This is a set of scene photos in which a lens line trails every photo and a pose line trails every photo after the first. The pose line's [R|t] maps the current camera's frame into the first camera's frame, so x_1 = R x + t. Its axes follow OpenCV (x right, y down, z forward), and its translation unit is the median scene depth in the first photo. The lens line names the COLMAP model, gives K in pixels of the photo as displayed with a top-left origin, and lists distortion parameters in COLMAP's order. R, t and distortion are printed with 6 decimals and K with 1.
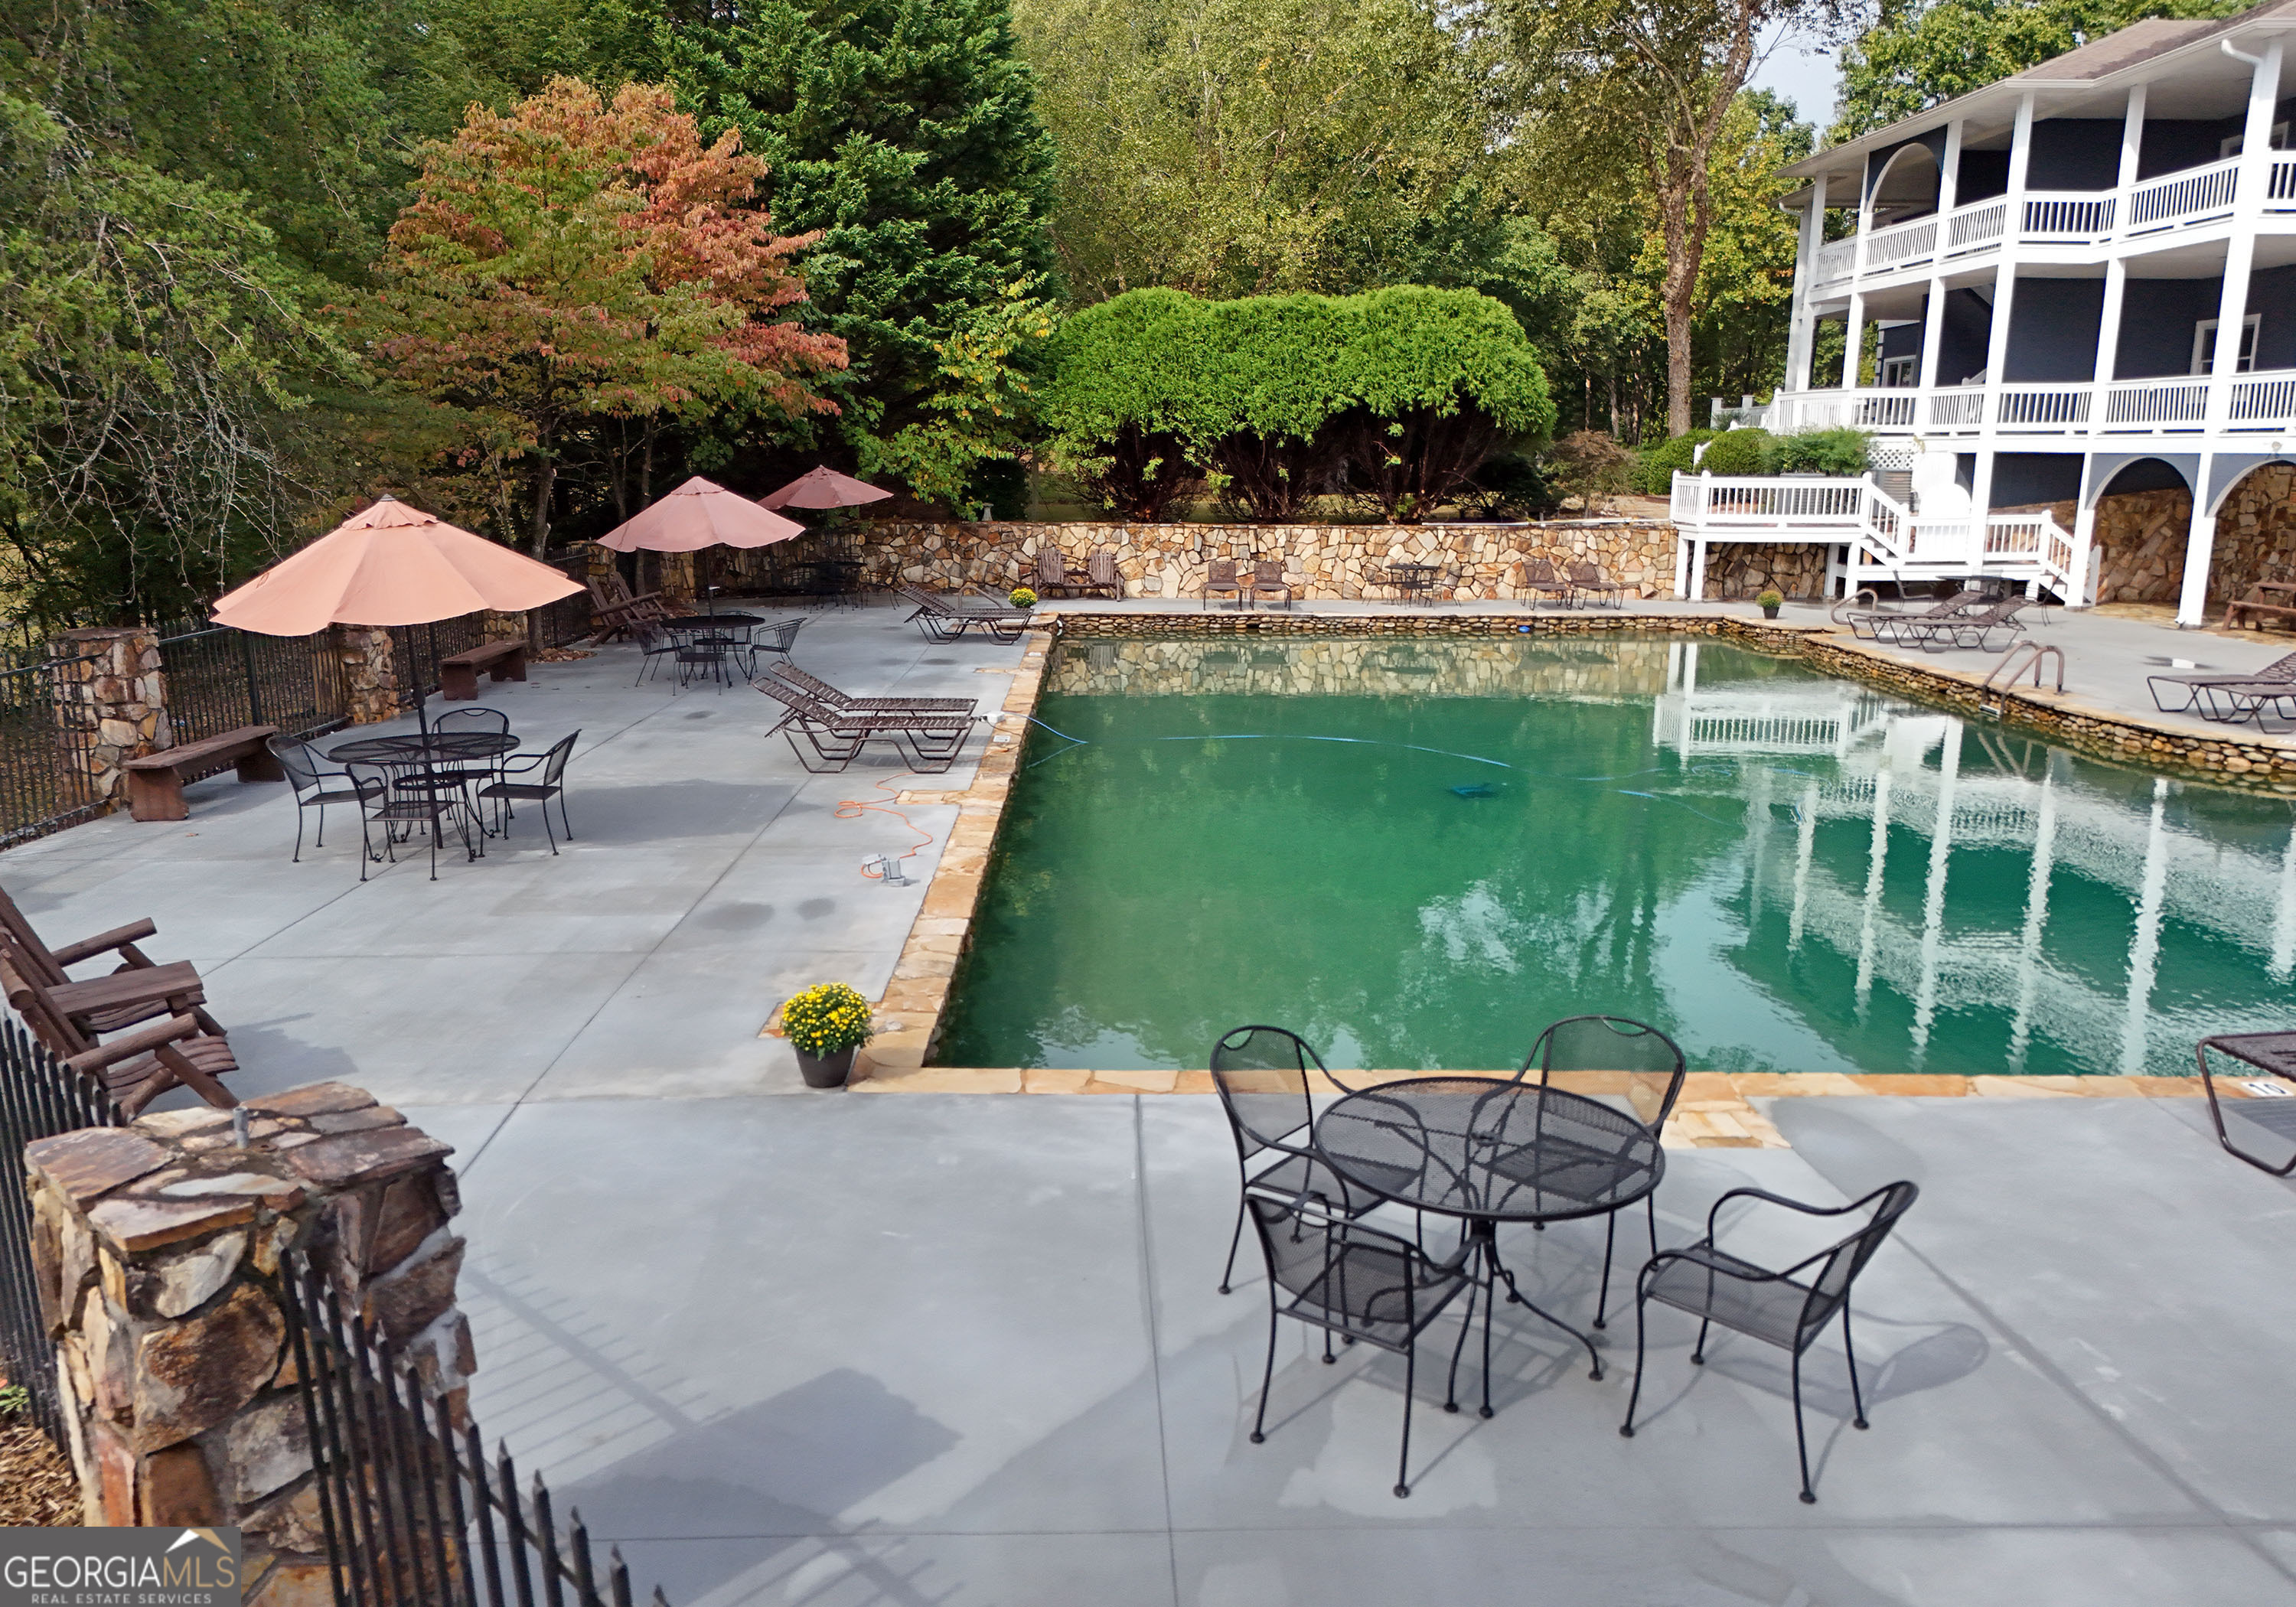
lens RADIAL K [[1669.9, 0, 1148.0], [0, 1669.9, 803.5], [0, 0, 1]] dist [0.046921, -0.060941]
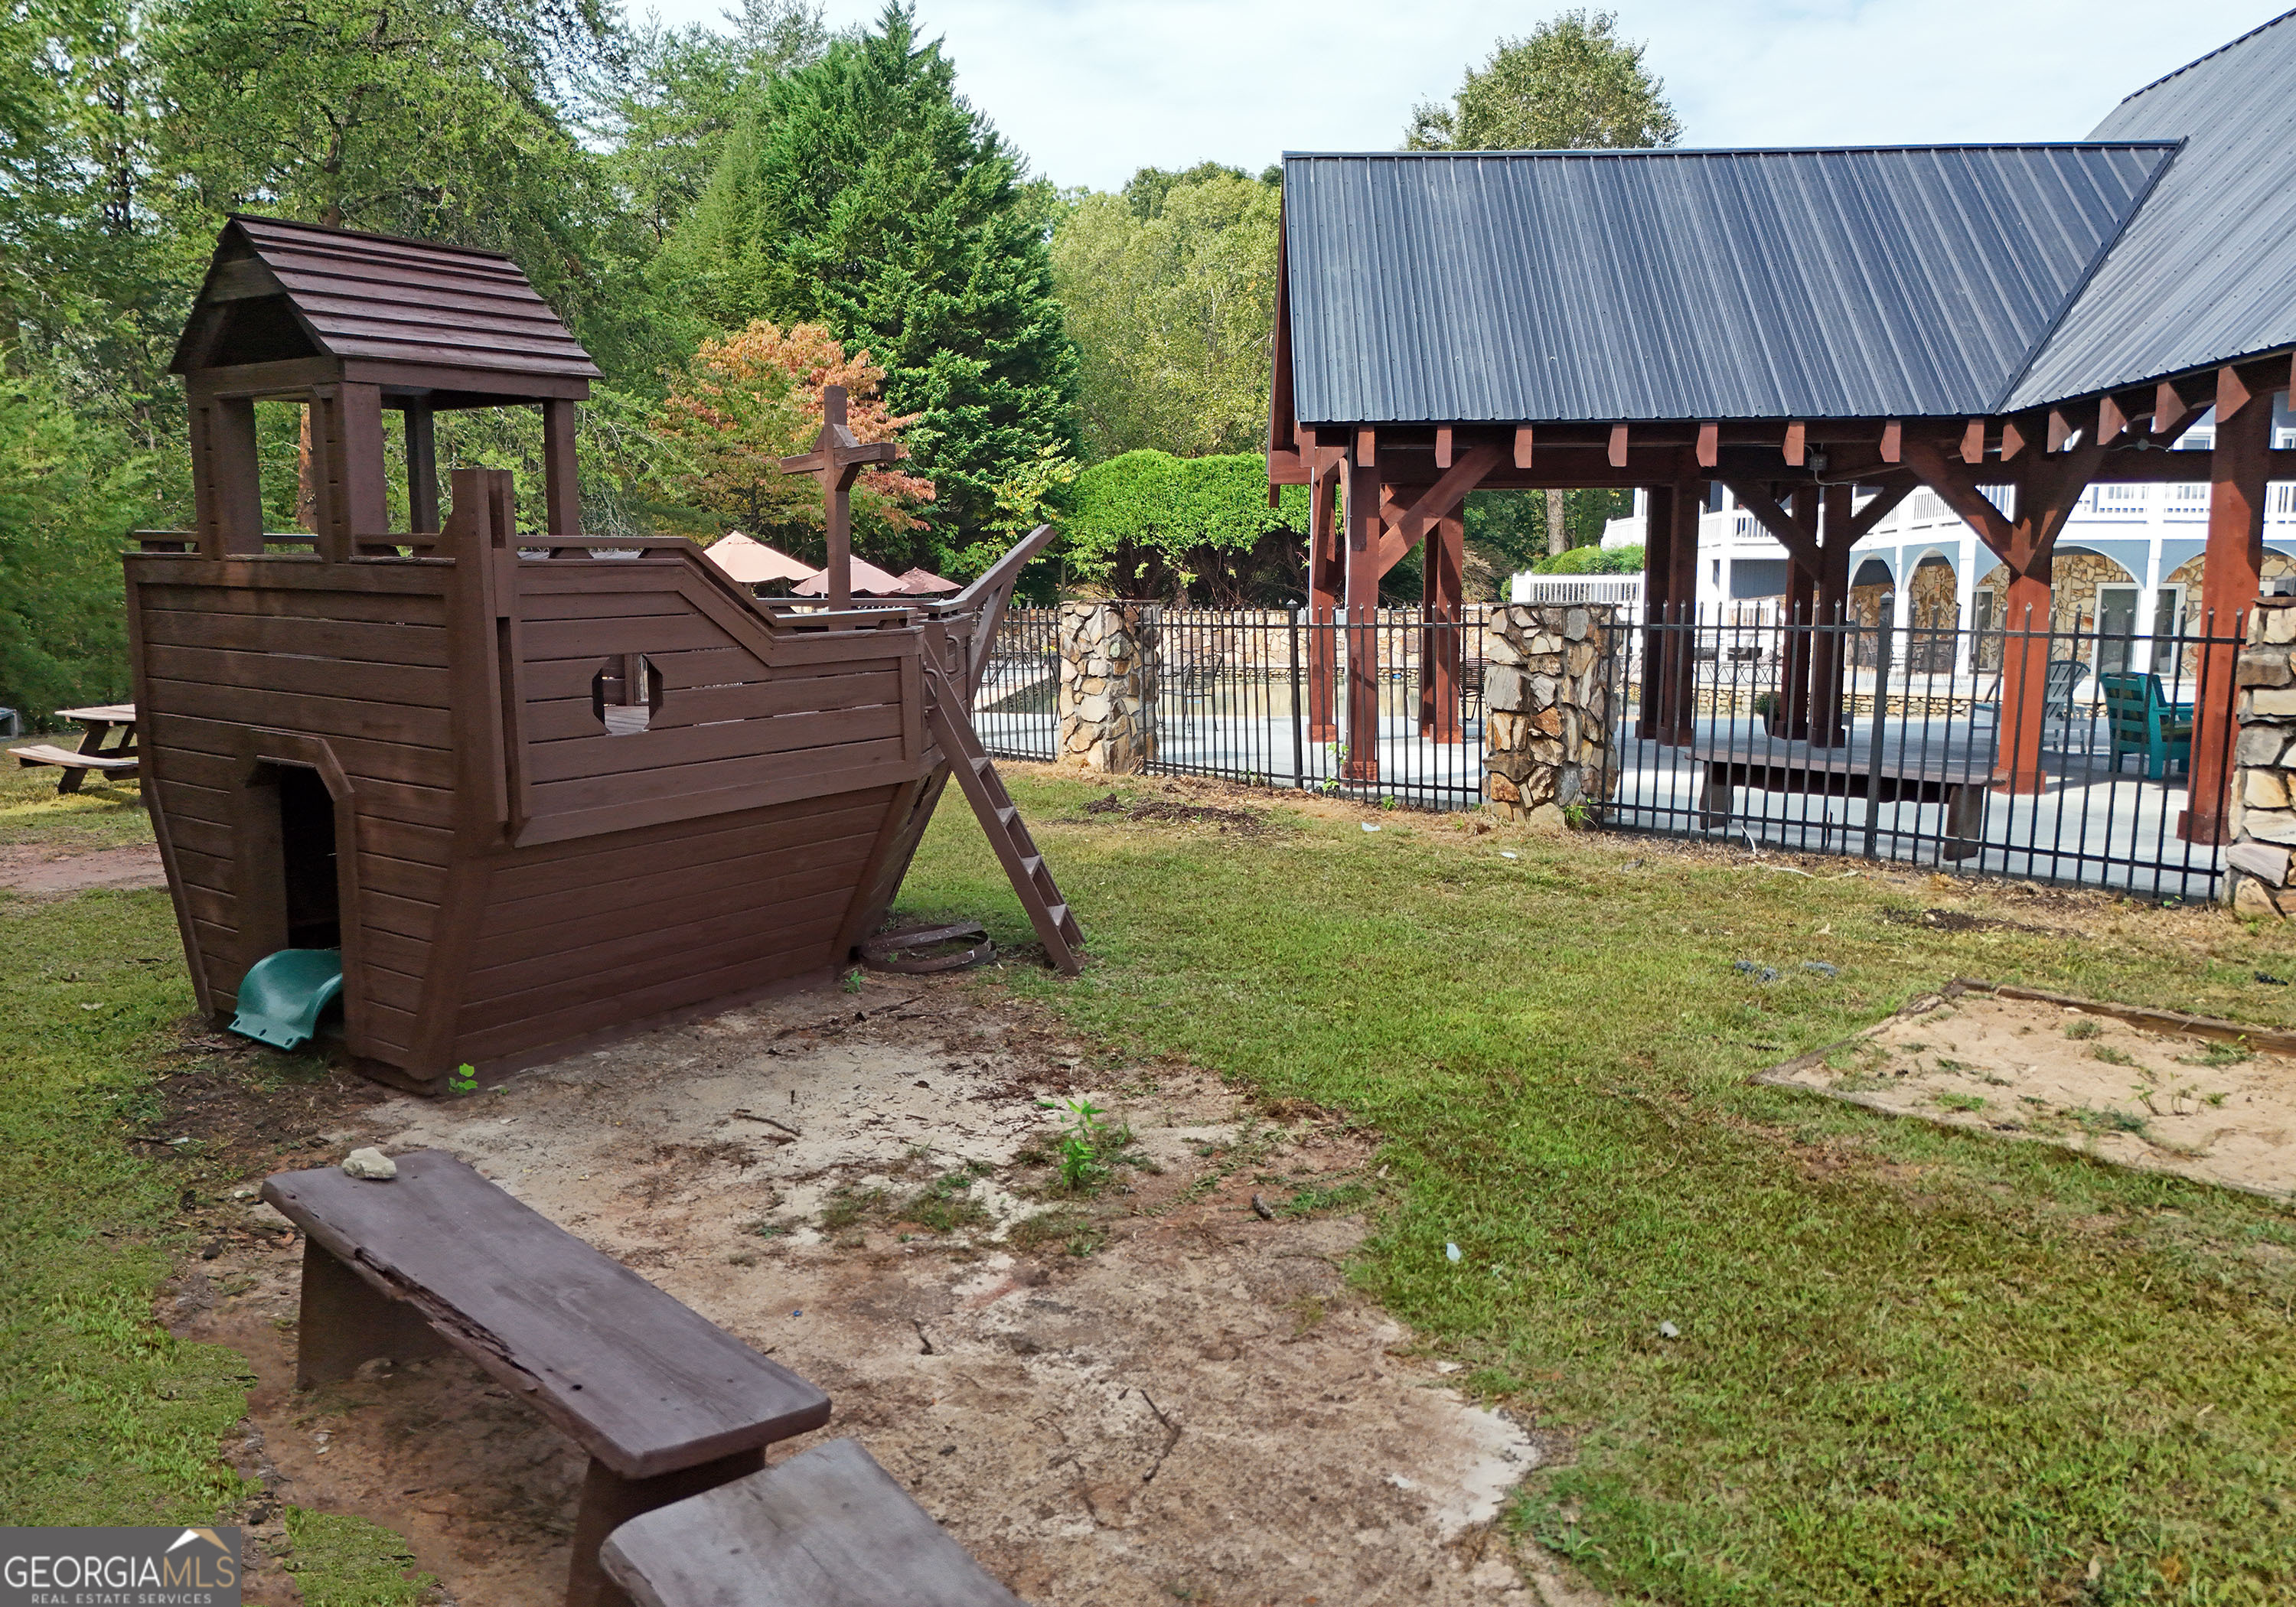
lens RADIAL K [[1658.1, 0, 1148.0], [0, 1658.1, 803.5], [0, 0, 1]] dist [0.086960, -0.097844]
pose [[0.999094, 0.001318, -0.042535, 0.070470], [-0.005404, 0.995357, -0.096101, 0.141018], [0.042211, 0.096244, 0.994462, -0.418341]]
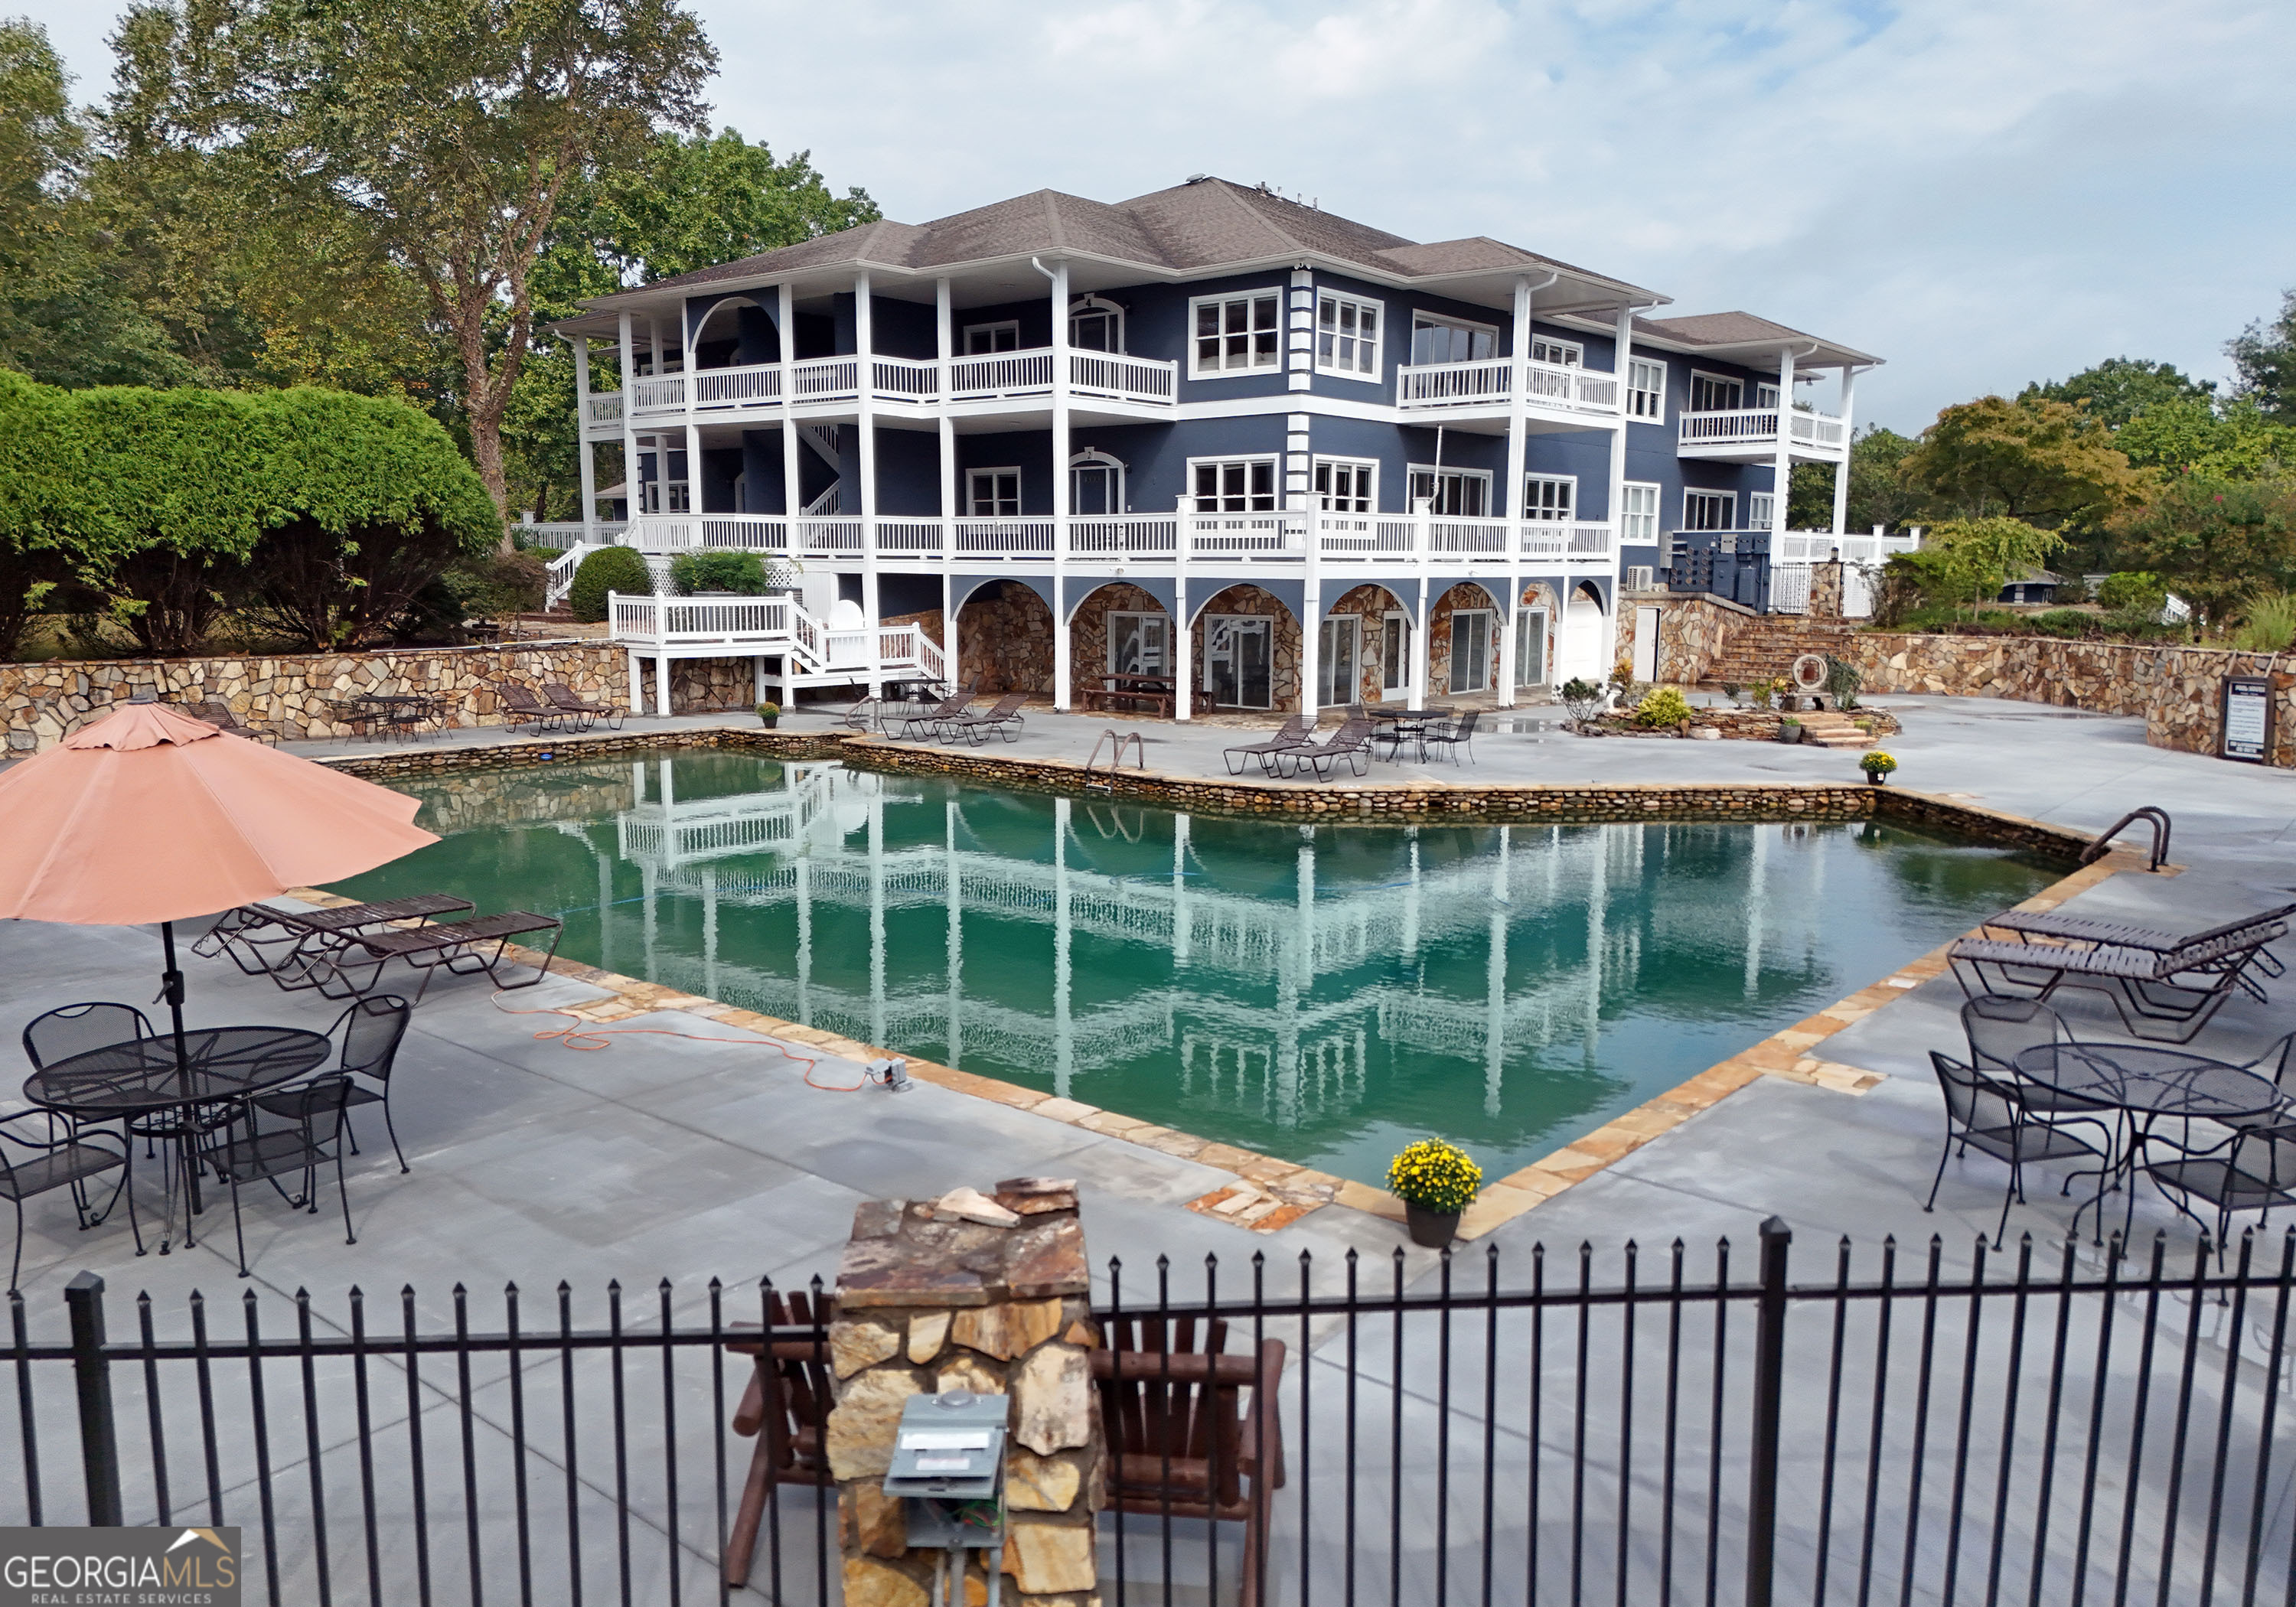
lens RADIAL K [[1658.1, 0, 1148.0], [0, 1658.1, 803.5], [0, 0, 1]] dist [0.086960, -0.097844]
pose [[0.668508, -0.107457, 0.735901, -0.242925], [0.151615, 0.988418, 0.006599, -0.030446], [-0.728087, 0.107162, 0.677057, 0.098938]]
